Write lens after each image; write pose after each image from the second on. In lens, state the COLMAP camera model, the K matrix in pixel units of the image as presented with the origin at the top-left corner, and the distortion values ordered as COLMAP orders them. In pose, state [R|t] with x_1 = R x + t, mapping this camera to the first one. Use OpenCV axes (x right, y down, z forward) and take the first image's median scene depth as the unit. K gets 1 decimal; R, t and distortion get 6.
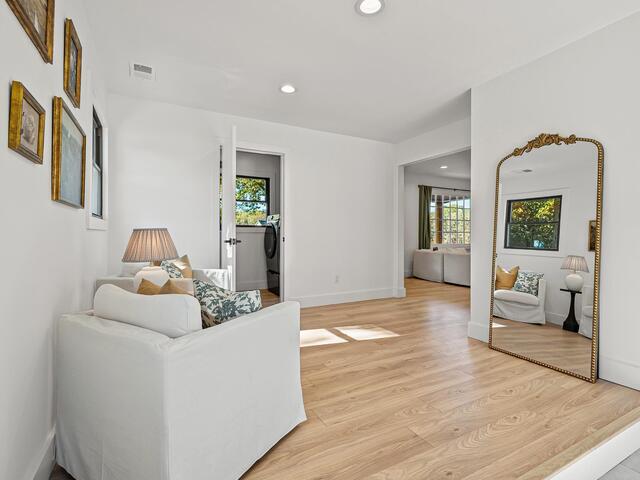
lens RADIAL K [[318.0, 0, 320.0], [0, 318.0, 240.0], [0, 0, 1]] dist [-0.000642, -0.000050]
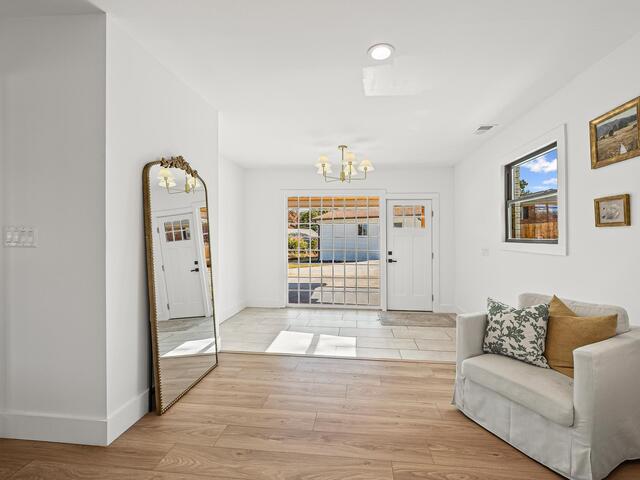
lens RADIAL K [[292.4, 0, 326.6], [0, 292.4, 236.4], [0, 0, 1]] dist [-0.001113, -0.000313]
pose [[-0.829893, -0.005019, 0.557899, -0.218494], [0.004267, 0.999873, 0.015343, -0.112842], [-0.557906, 0.015113, -0.829767, 1.743990]]
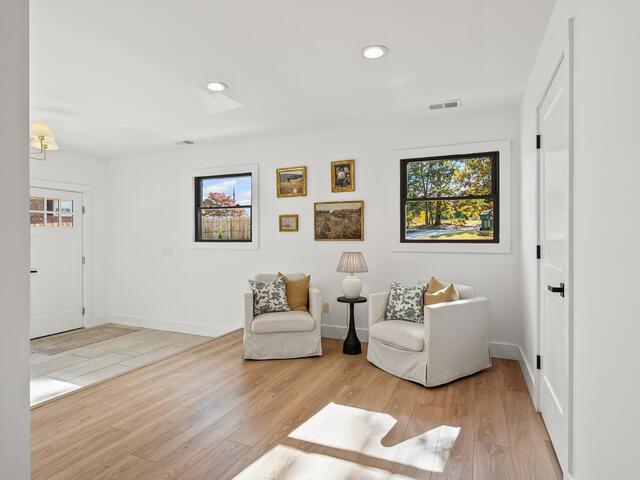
lens RADIAL K [[361.7, 0, 320.0], [0, 361.7, 240.0], [0, 0, 1]] dist [-0.001362, -0.000498]
pose [[-0.786865, 0.002899, -0.617118, 0.669240], [-0.011070, 0.999762, 0.018811, -0.118214], [0.617025, 0.021633, -0.786646, 2.208422]]
